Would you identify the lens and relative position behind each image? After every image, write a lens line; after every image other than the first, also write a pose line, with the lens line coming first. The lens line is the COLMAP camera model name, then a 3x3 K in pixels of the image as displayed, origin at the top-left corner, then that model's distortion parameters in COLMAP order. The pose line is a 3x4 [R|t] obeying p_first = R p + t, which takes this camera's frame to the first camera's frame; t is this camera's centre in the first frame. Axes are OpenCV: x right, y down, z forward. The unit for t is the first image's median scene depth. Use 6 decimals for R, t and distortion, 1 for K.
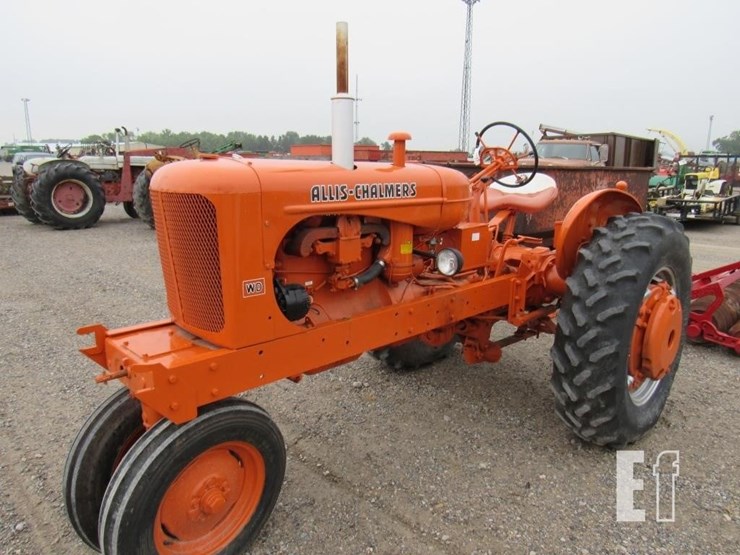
lens RADIAL K [[539.8, 0, 375.3], [0, 539.8, 266.5], [0, 0, 1]] dist [-0.010745, -0.000572]
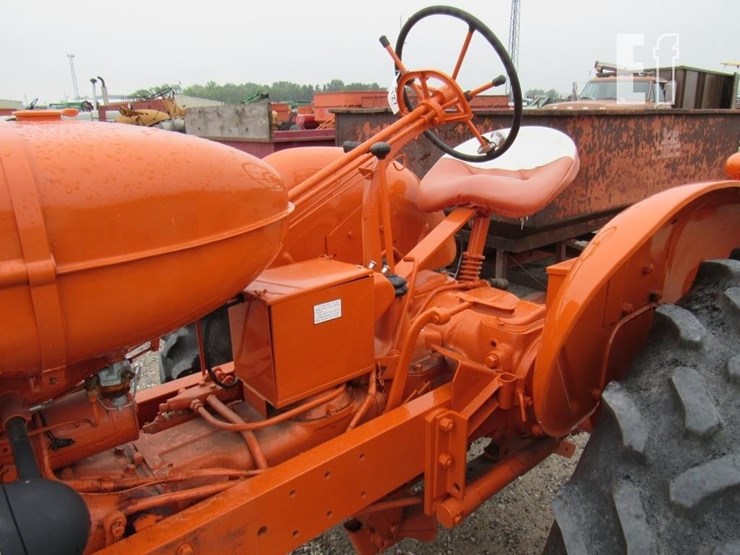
lens RADIAL K [[539.8, 0, 375.3], [0, 539.8, 266.5], [0, 0, 1]] dist [-0.010745, -0.000572]
pose [[0.996010, -0.000247, -0.089241, 0.217524], [0.008338, 0.995879, 0.090305, -0.102748], [0.088851, -0.090689, 0.991908, 0.545137]]
